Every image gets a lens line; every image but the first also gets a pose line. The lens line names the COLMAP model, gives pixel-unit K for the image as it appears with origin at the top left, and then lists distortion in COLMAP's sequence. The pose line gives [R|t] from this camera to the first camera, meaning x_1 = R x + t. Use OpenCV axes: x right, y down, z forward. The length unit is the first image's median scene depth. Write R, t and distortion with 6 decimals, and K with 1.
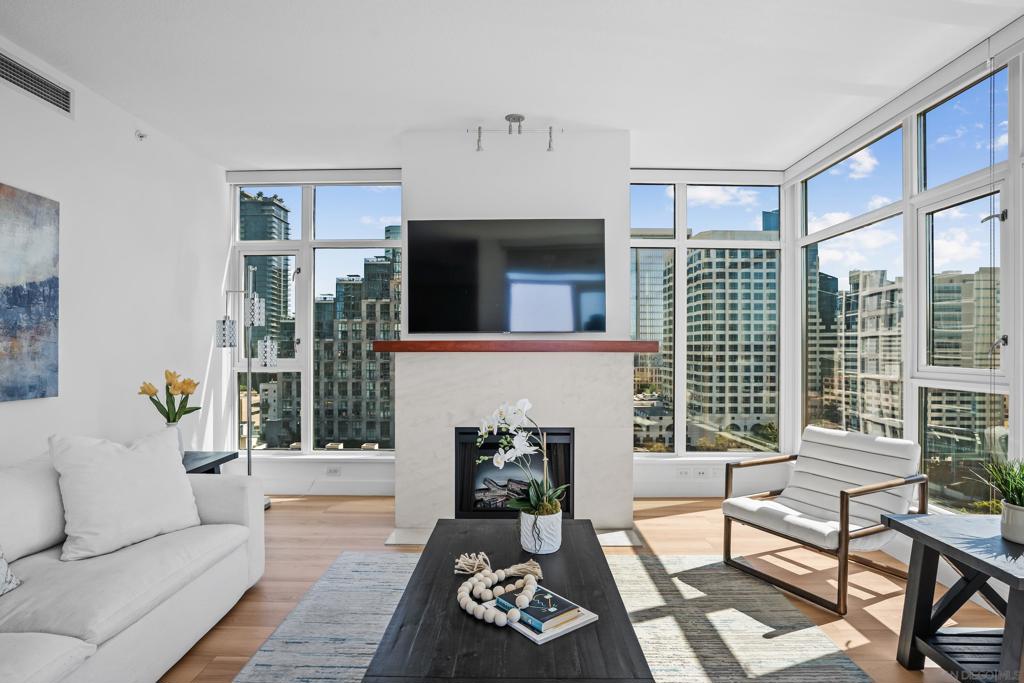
lens RADIAL K [[554.0, 0, 504.2], [0, 554.0, 342.6], [0, 0, 1]] dist [-0.042118, 0.016499]
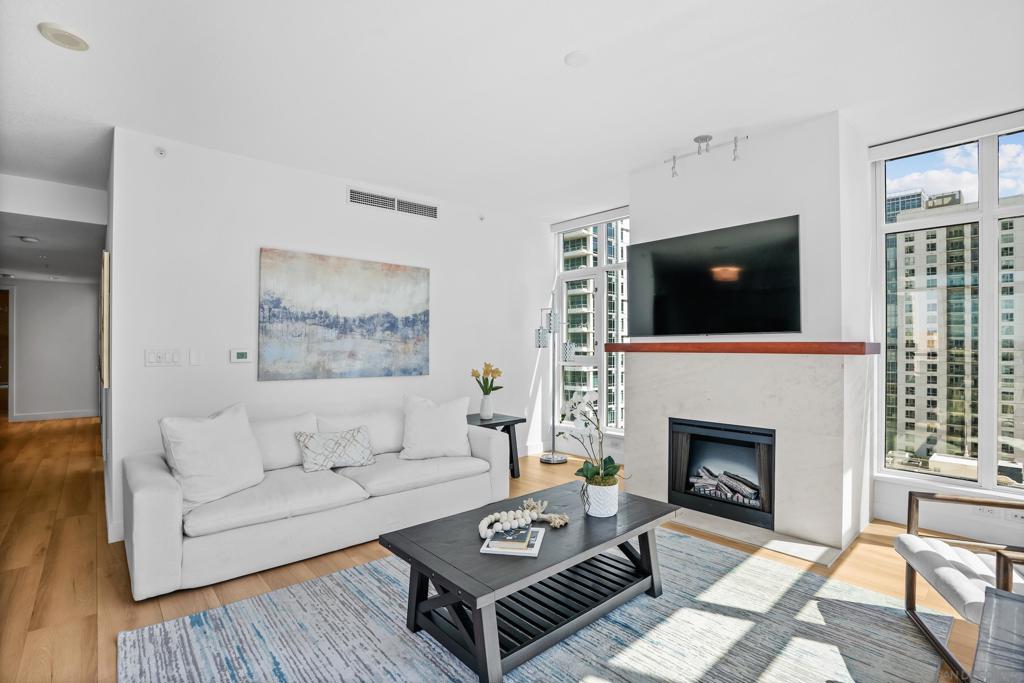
lens RADIAL K [[480.9, 0, 512.0], [0, 480.9, 341.5], [0, 0, 1]] dist [-0.025744, 0.000776]
pose [[0.685404, -0.007234, -0.728127, 0.479773], [0.008013, 0.999965, -0.002391, -0.006868], [0.728119, -0.004196, 0.685438, 0.079901]]
